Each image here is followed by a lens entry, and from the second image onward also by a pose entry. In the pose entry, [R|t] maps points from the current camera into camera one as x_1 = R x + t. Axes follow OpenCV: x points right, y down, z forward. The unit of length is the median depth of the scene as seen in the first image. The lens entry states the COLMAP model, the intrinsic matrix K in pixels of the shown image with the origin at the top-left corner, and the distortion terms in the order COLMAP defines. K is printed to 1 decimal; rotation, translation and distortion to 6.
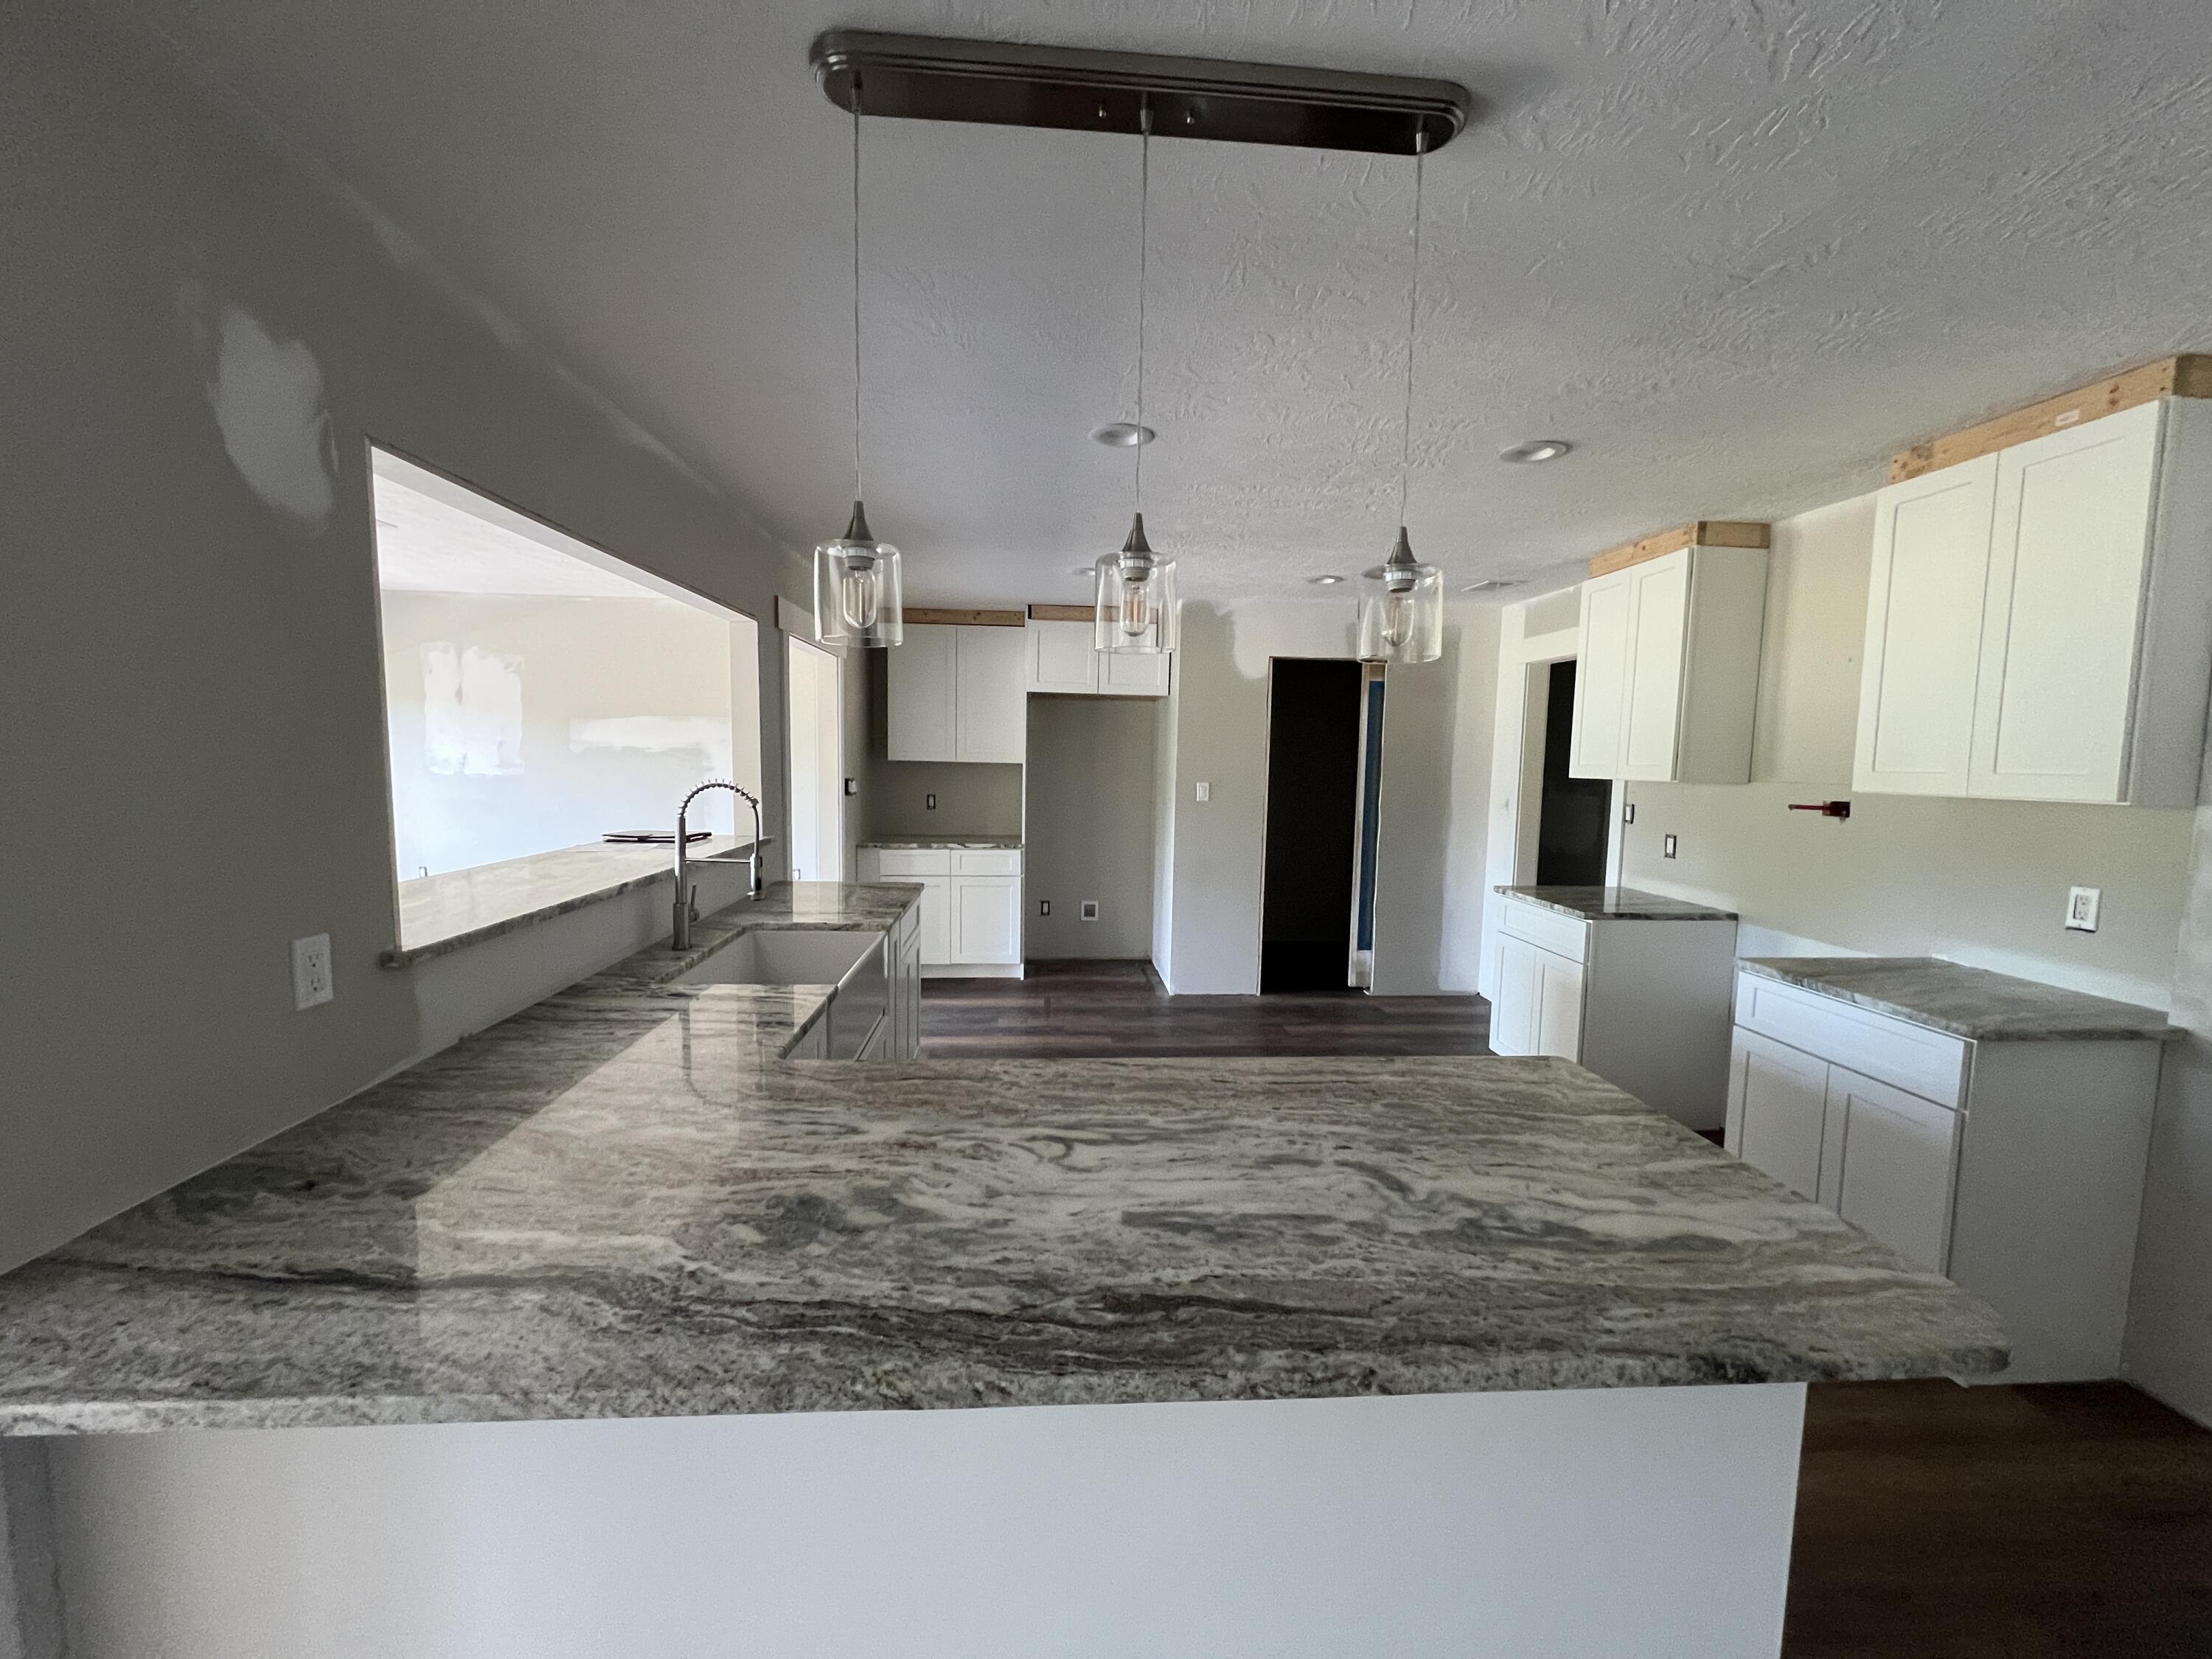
lens RADIAL K [[880.5, 0, 1096.1], [0, 880.5, 831.5], [0, 0, 1]] dist [-0.002476, -0.000395]
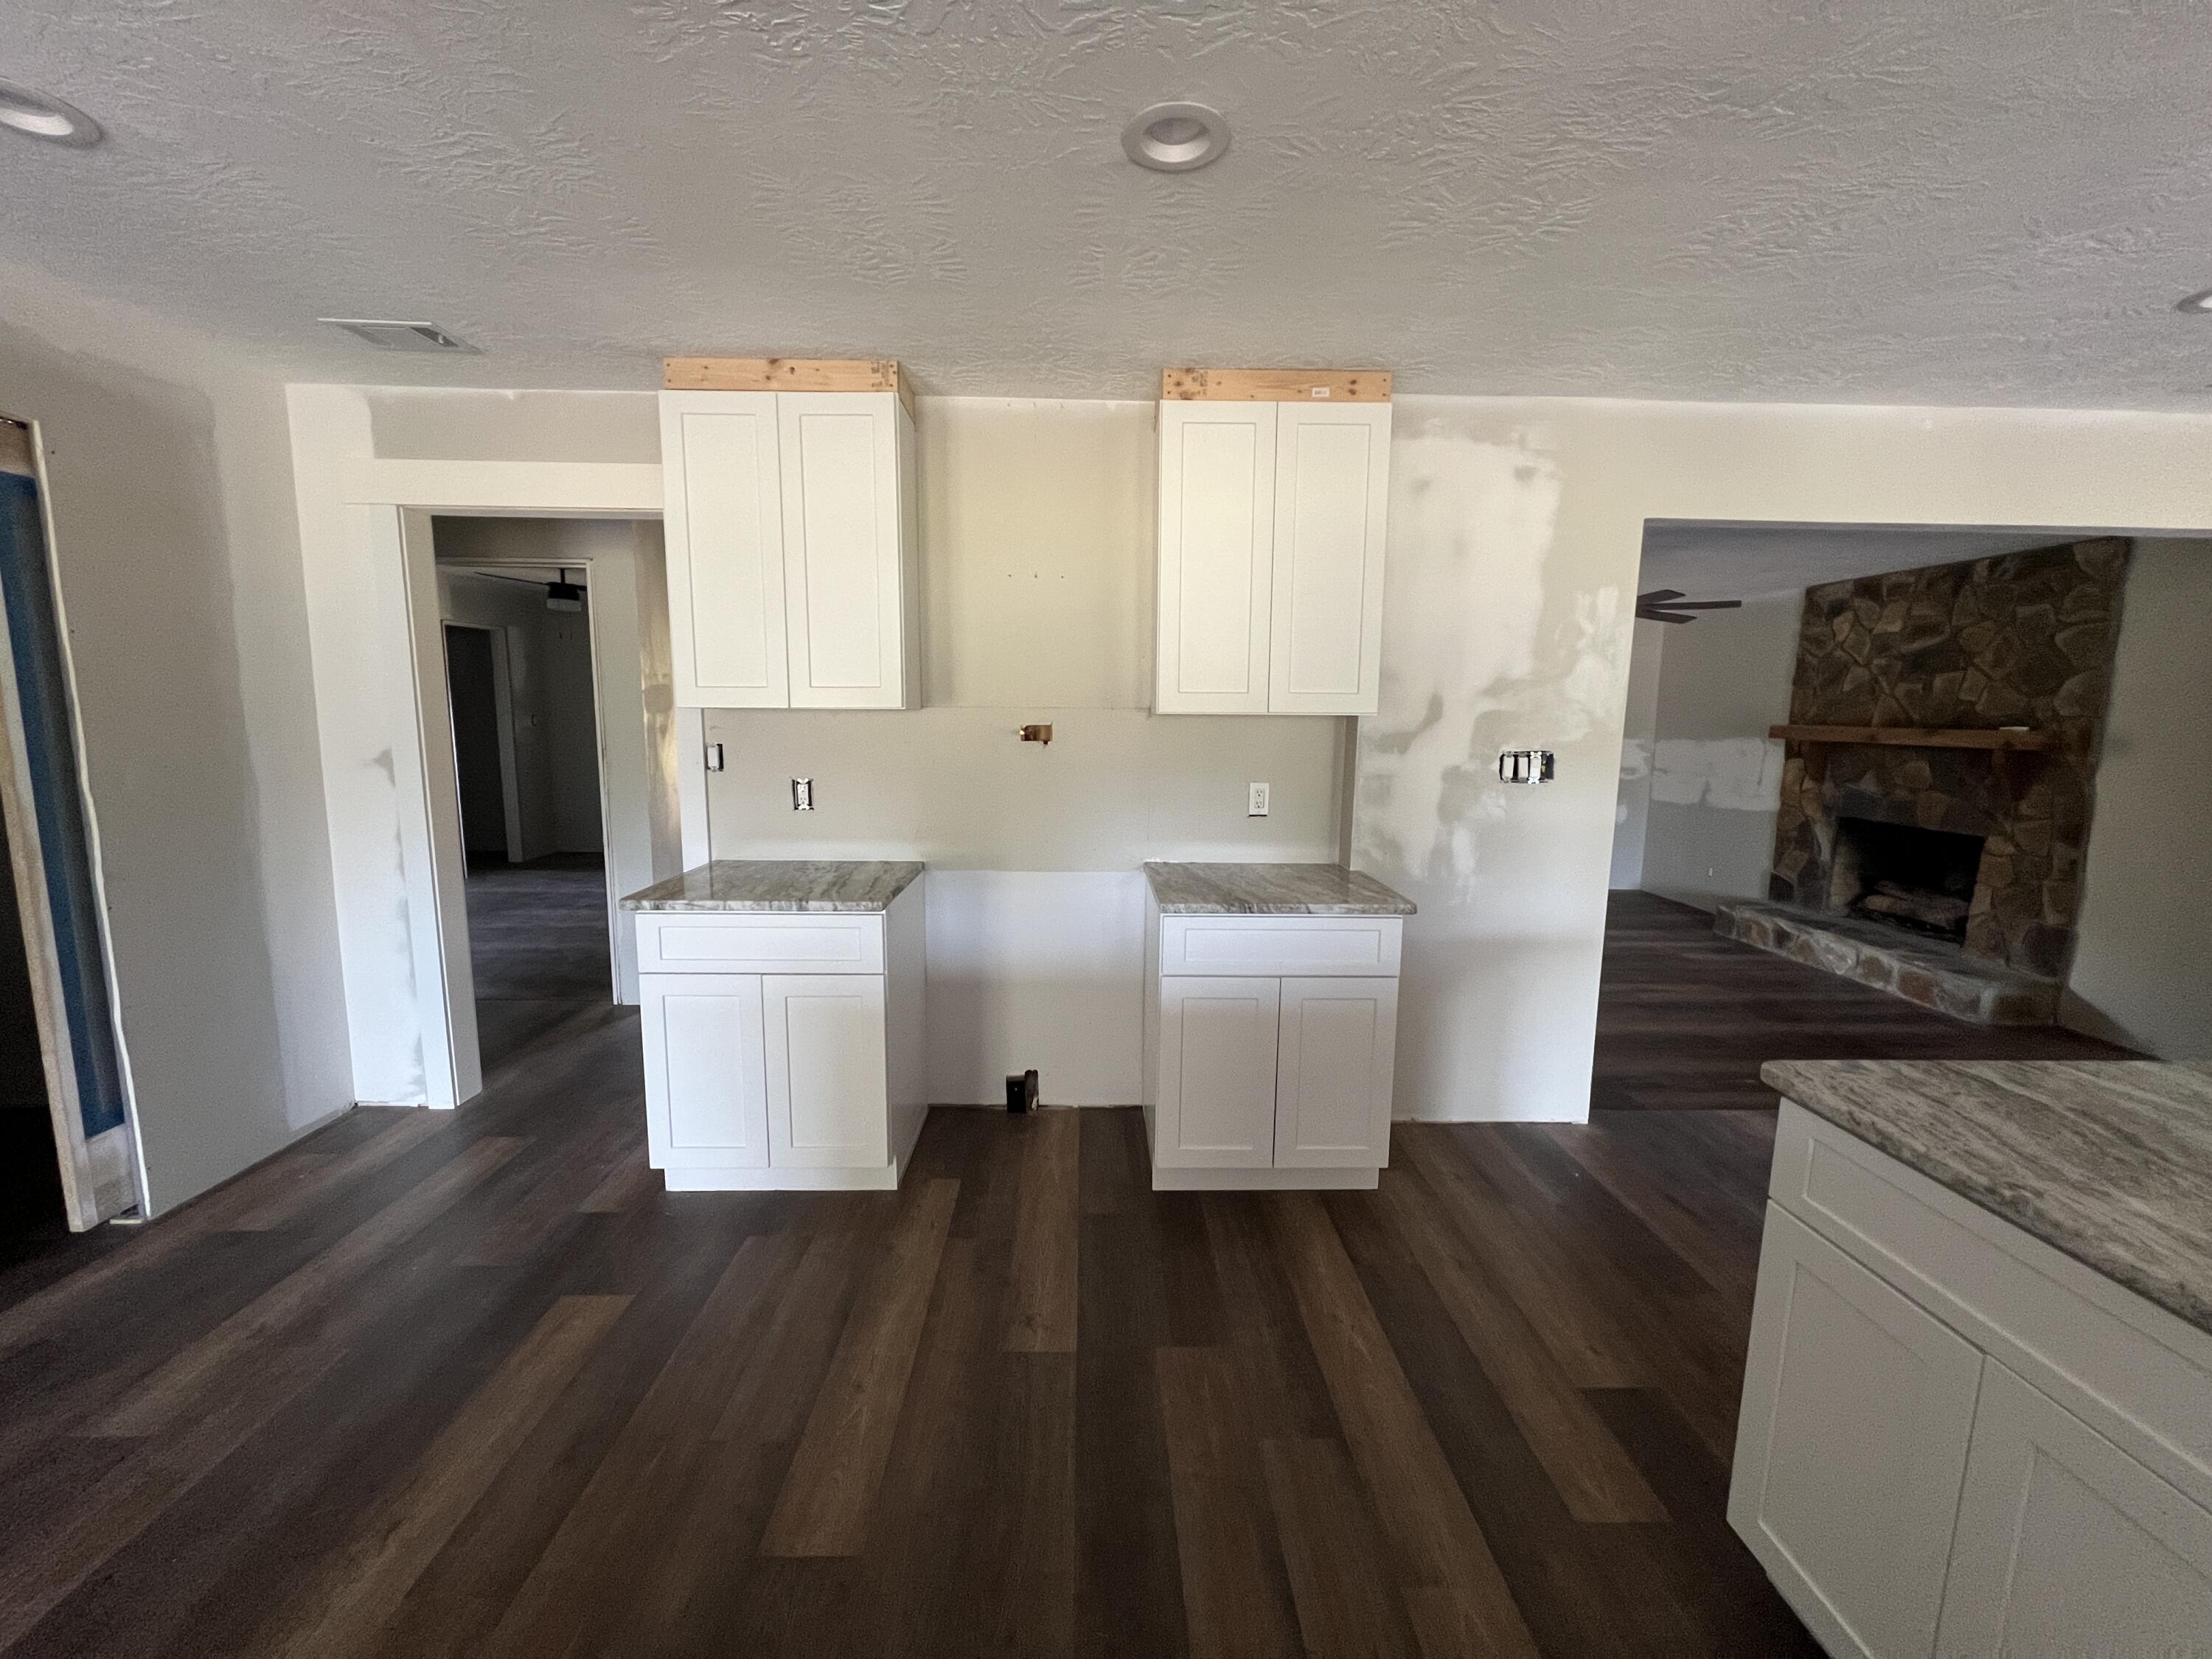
lens RADIAL K [[879.2, 0, 1096.6], [0, 879.2, 832.8], [0, 0, 1]] dist [-0.003468, 0.000616]
pose [[0.036783, -0.155964, 0.987078, -0.073063], [0.078283, 0.985161, 0.152743, -0.034921], [-0.996252, 0.071653, 0.048446, 0.520290]]
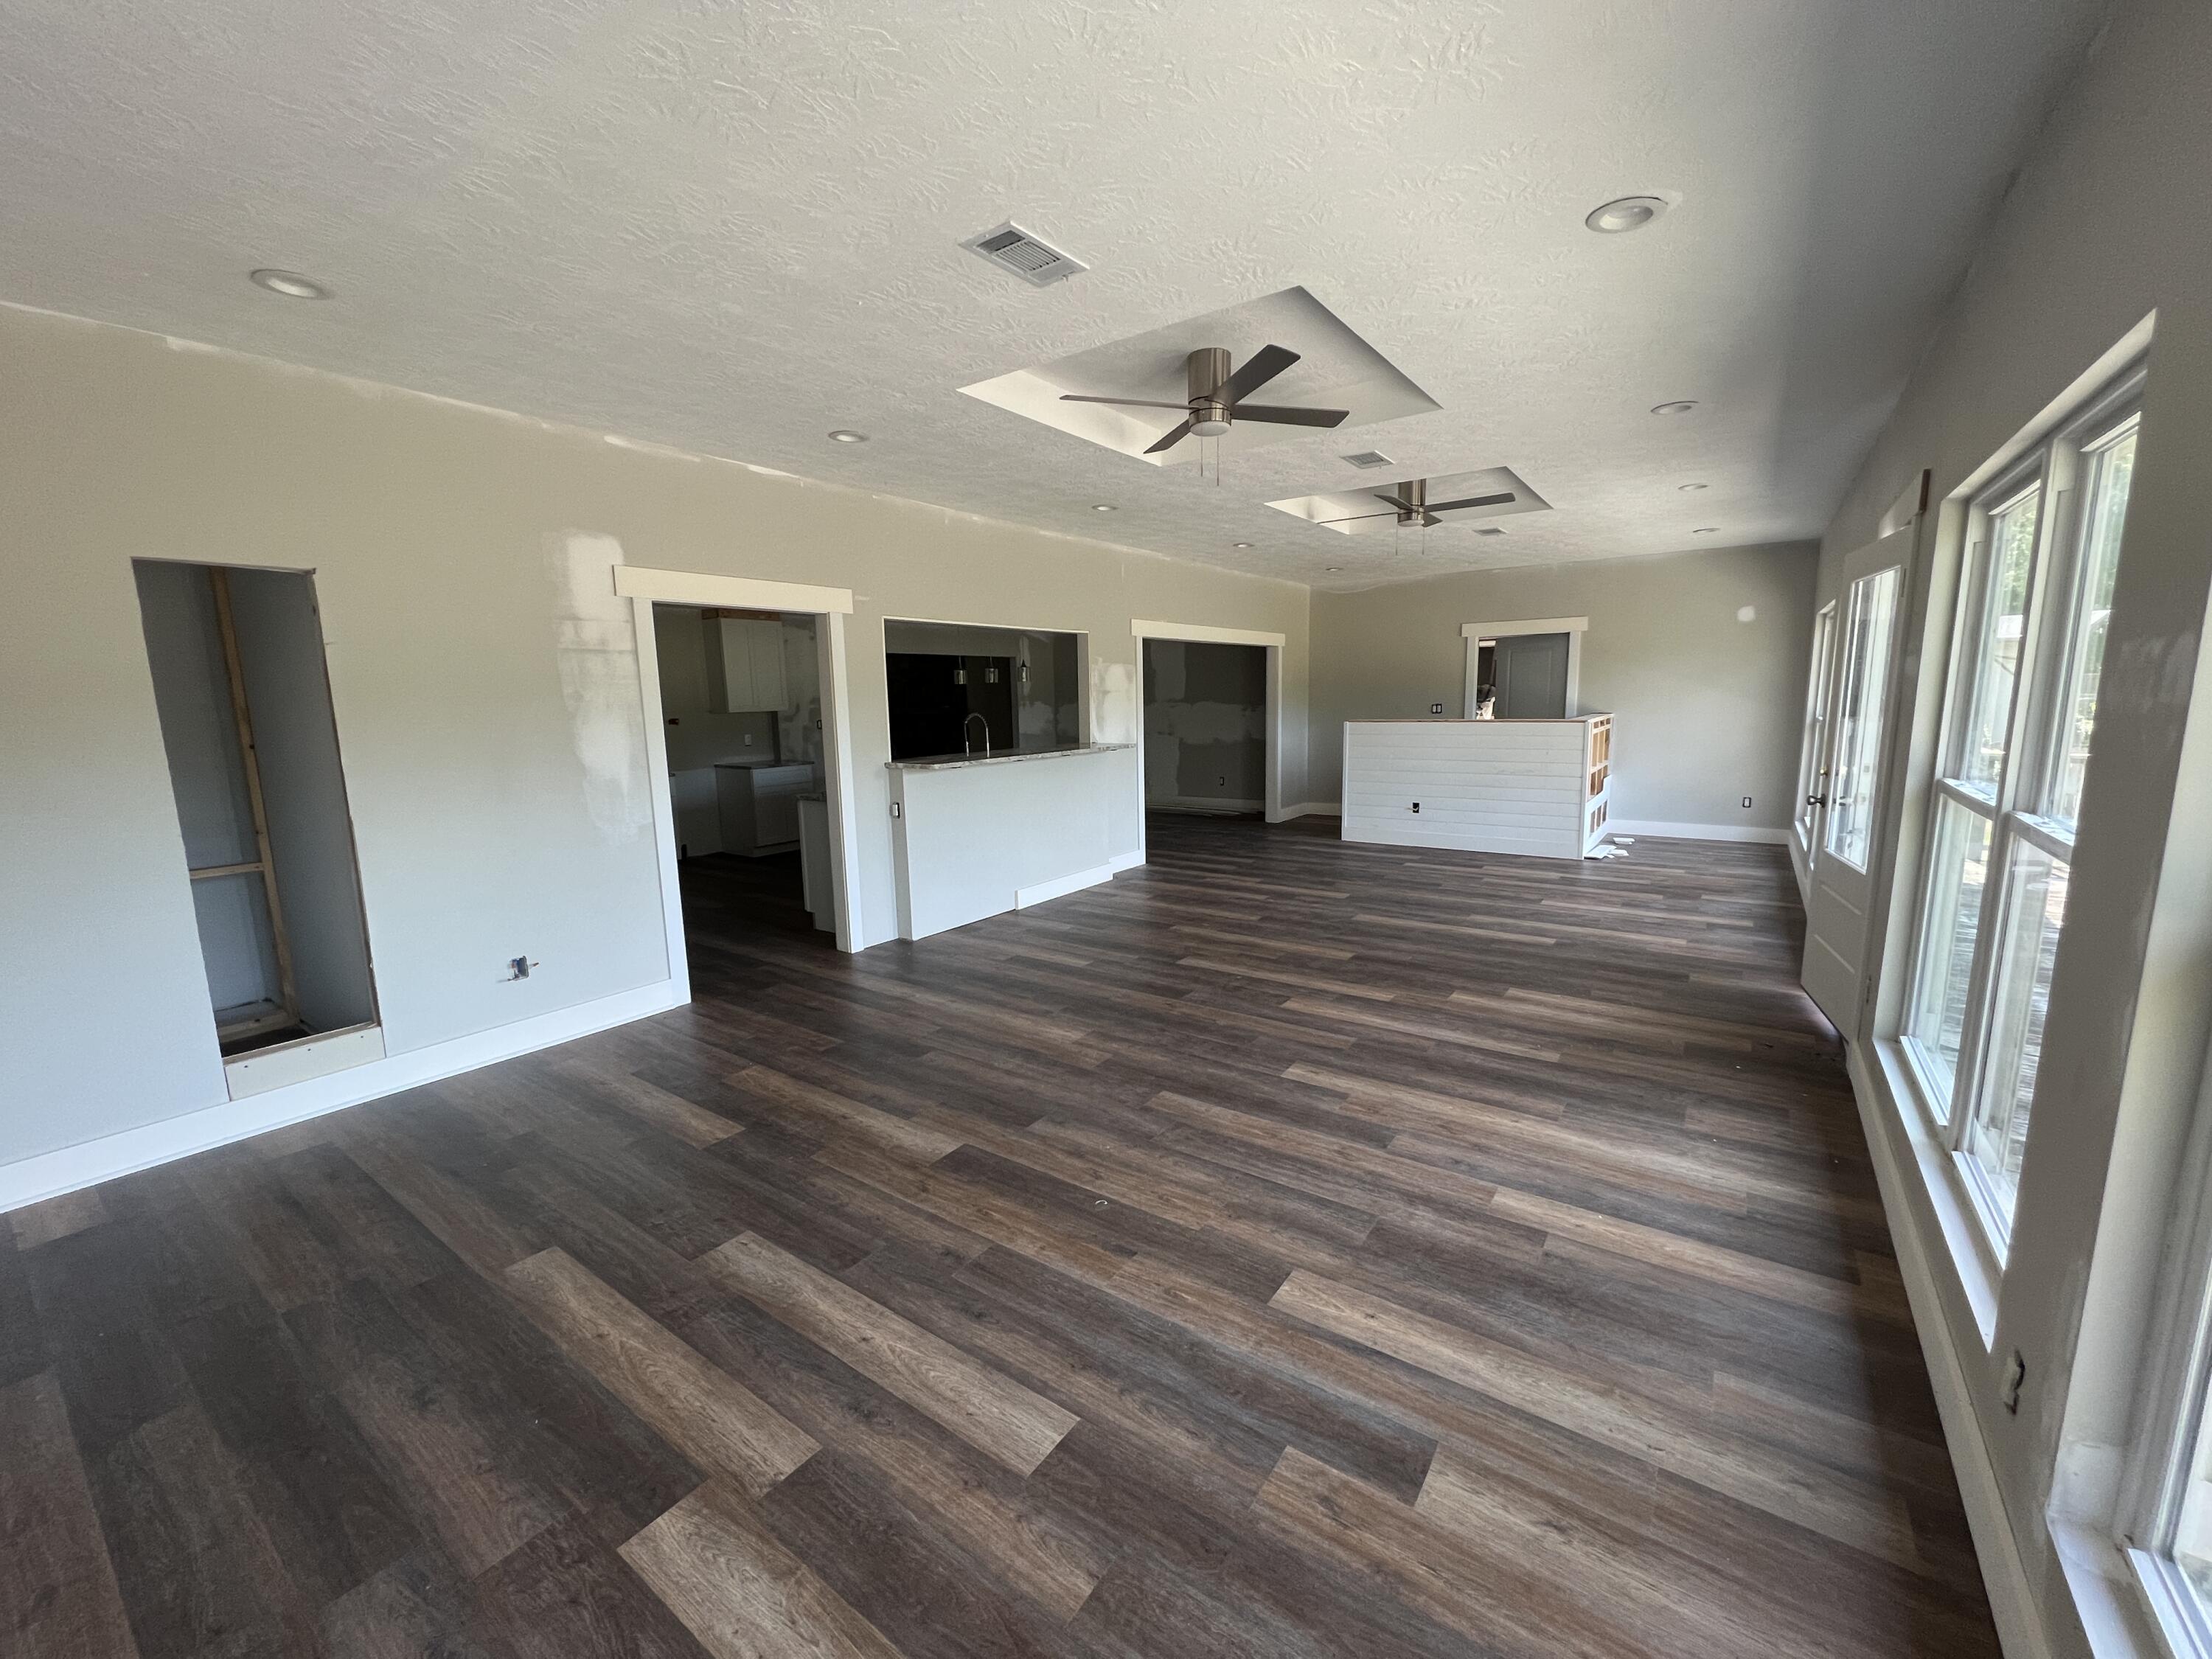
lens RADIAL K [[880.5, 0, 1110.0], [0, 880.5, 840.4], [0, 0, 1]] dist [-0.002476, -0.000395]
pose [[-0.772365, -0.099663, 0.627312, -1.122447], [0.065343, 0.969907, 0.234544, -0.125257], [-0.631809, 0.222144, -0.742610, 1.305432]]
